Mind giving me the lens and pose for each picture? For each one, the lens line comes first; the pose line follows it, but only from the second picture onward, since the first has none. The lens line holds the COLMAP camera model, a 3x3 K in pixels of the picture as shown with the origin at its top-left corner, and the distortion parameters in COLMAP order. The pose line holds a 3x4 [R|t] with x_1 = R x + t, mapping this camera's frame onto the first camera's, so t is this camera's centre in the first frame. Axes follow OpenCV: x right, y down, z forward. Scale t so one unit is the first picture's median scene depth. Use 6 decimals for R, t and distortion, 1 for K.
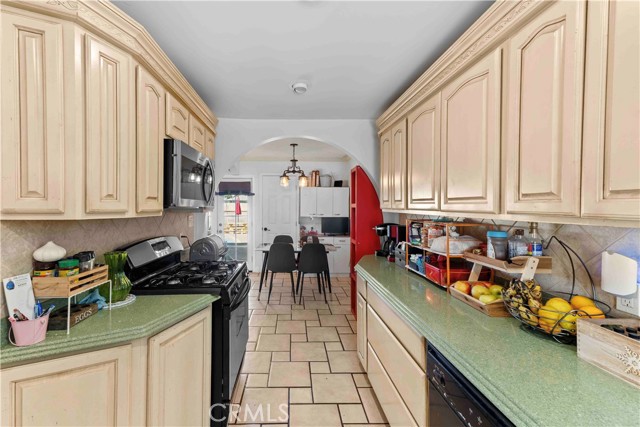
lens RADIAL K [[262.2, 0, 319.4], [0, 262.2, 212.9], [0, 0, 1]] dist [0.000073, 0.000006]
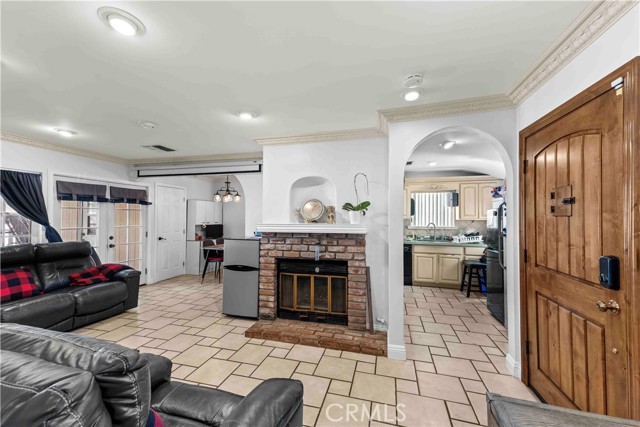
lens RADIAL K [[262.2, 0, 318.8], [0, 262.2, 213.4], [0, 0, 1]] dist [0.000073, 0.000006]
pose [[0.368380, 0.007432, 0.929645, -0.927384], [0.011093, 0.999862, -0.012389, -0.016179], [-0.929609, 0.014876, 0.368247, 0.059530]]
